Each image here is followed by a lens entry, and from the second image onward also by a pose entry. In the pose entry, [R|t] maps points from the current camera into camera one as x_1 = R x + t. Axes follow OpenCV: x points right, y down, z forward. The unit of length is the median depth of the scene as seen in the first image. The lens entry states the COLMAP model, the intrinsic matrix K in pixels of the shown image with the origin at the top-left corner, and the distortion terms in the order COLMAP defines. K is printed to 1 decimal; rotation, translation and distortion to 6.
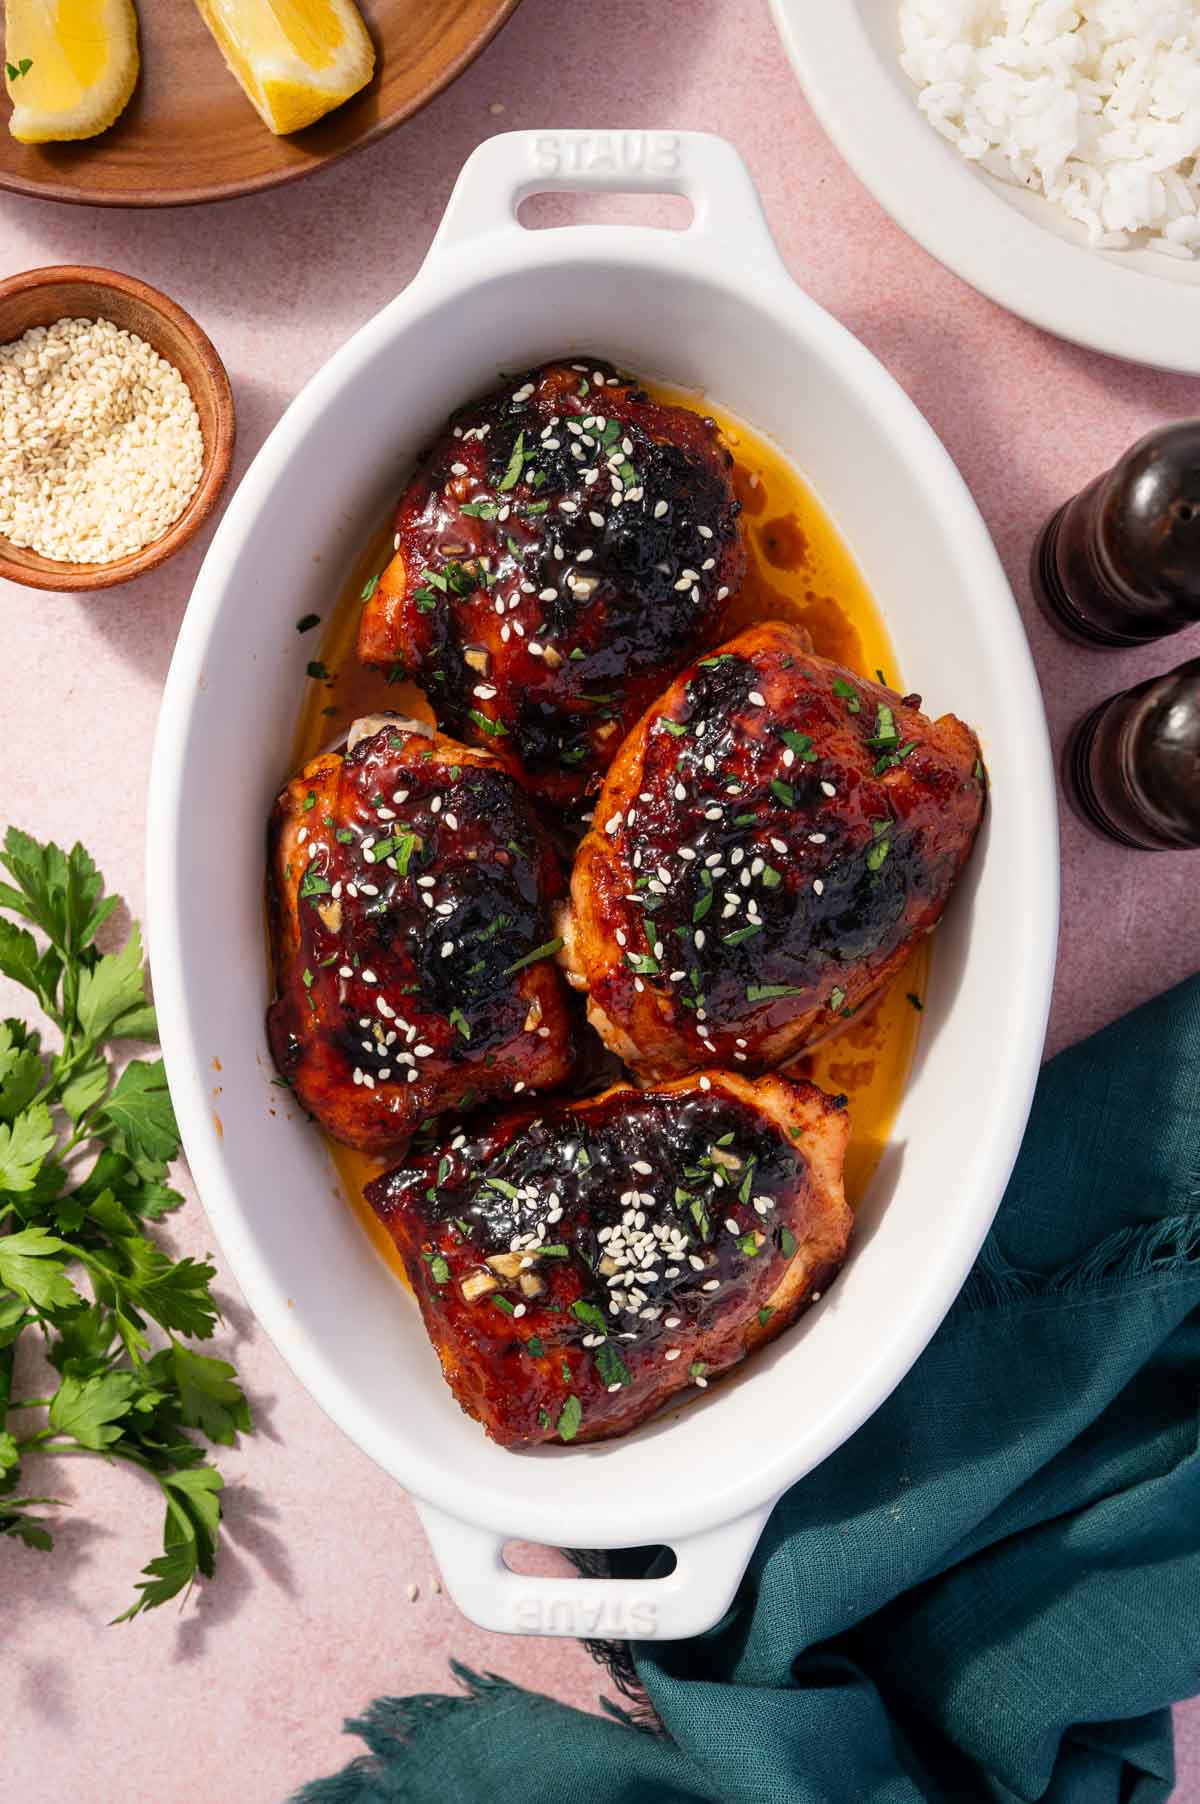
lens RADIAL K [[2288.2, 0, 597.5], [0, 2288.2, 932.5], [0, 0, 1]] dist [-0.014019, -0.010132]
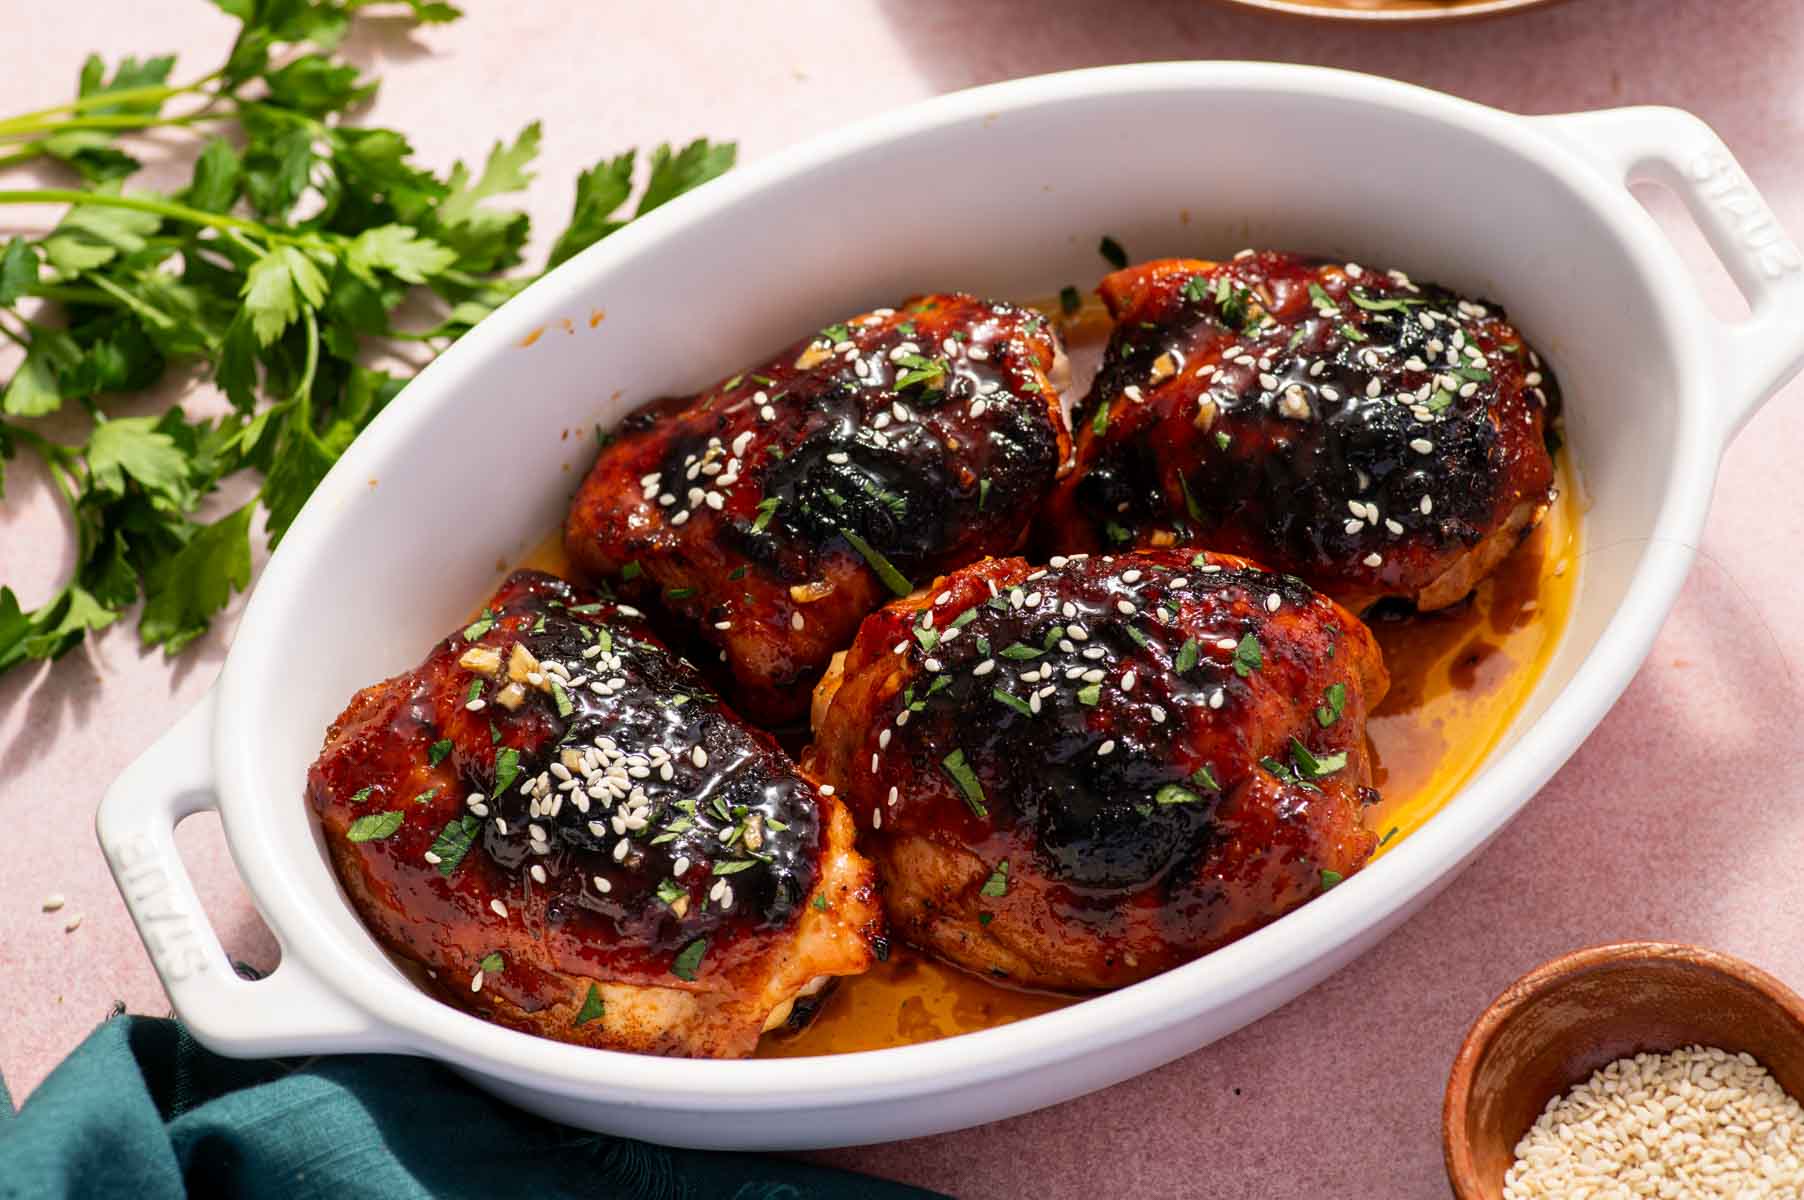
lens RADIAL K [[5461.5, 0, 902.0], [0, 5461.5, 600.0], [0, 0, 1]] dist [-0.116318, 1.382440]
pose [[0.440797, 0.768005, -0.464613, 0.905342], [-0.897558, 0.382548, -0.219197, 0.440728], [0.009392, 0.513638, 0.857955, -0.680491]]
